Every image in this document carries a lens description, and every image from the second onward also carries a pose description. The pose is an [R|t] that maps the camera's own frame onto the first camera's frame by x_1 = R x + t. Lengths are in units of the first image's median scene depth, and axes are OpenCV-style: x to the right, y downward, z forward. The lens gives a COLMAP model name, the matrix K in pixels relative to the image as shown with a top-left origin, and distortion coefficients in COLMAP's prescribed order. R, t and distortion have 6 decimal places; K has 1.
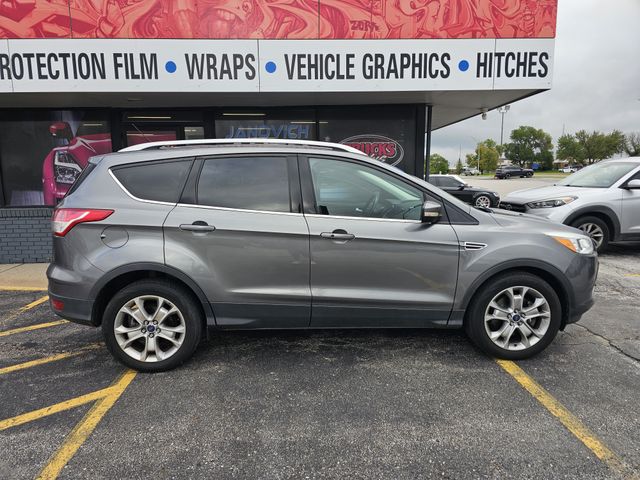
lens RADIAL K [[423.9, 0, 315.7], [0, 423.9, 243.8], [0, 0, 1]] dist [0.055778, -0.049923]
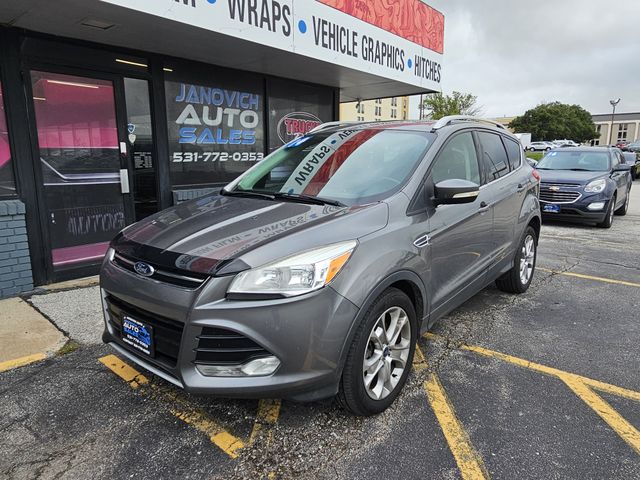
lens RADIAL K [[430.1, 0, 312.1], [0, 430.1, 237.5], [0, 0, 1]] dist [-0.001738, 0.001321]
pose [[0.684506, -0.117695, 0.719443, -0.770810], [0.102706, 0.992608, 0.064663, -0.040520], [-0.721736, 0.029629, 0.691534, 0.390354]]
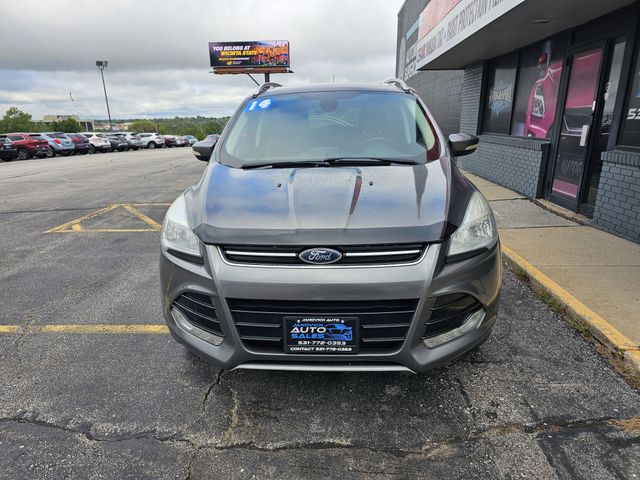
lens RADIAL K [[433.6, 0, 312.0], [0, 433.6, 242.4], [0, 0, 1]] dist [0.056652, -0.051286]
pose [[-0.118669, 0.286652, -0.950657, 0.717376], [-0.139995, 0.943028, 0.301827, -0.120851], [0.983015, 0.168905, -0.071778, 0.742632]]
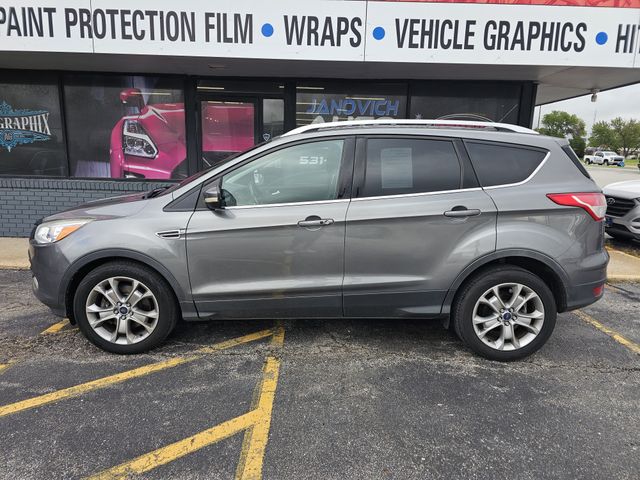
lens RADIAL K [[428.0, 0, 317.4], [0, 428.0, 233.2], [0, 0, 1]] dist [0.056046, -0.049599]
pose [[0.998185, 0.047760, -0.036688, -0.178335], [-0.046819, 0.998563, 0.026088, -0.019434], [0.037881, -0.024323, 0.998986, 0.095792]]
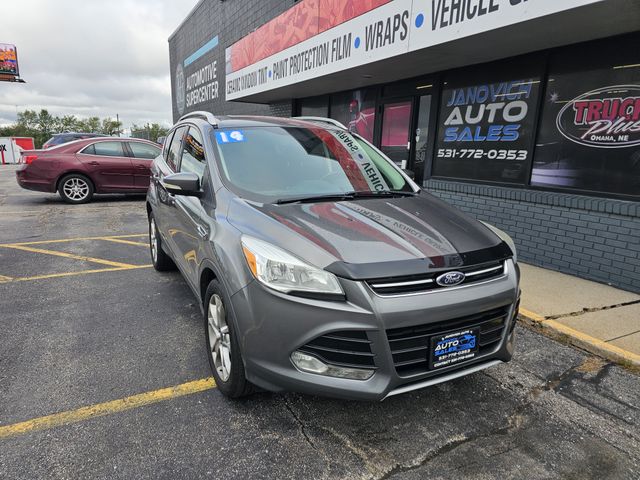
lens RADIAL K [[430.4, 0, 312.2], [0, 430.4, 243.1], [0, 0, 1]] dist [0.059092, -0.051474]
pose [[0.407331, 0.227567, -0.884474, 0.687109], [-0.175600, 0.969903, 0.168678, -0.087016], [0.896240, 0.086606, 0.435033, 0.459320]]
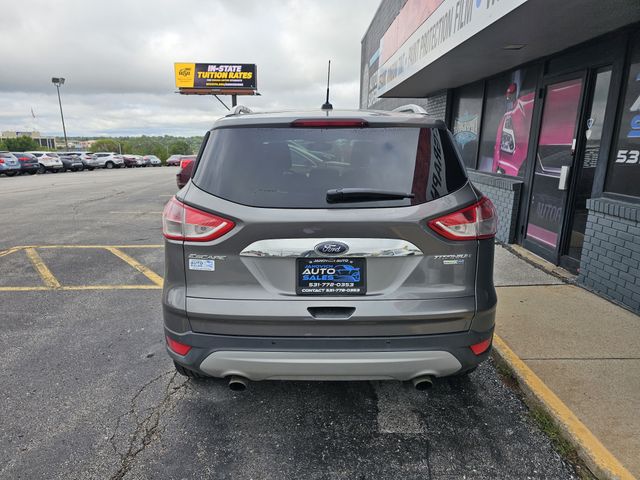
lens RADIAL K [[433.8, 0, 311.8], [0, 433.8, 238.3], [0, 0, 1]] dist [0.056193, -0.053436]
pose [[-0.051322, 0.233257, -0.971060, 0.513377], [-0.160952, 0.957698, 0.238554, -0.147342], [0.985627, 0.168537, -0.011608, 0.780178]]
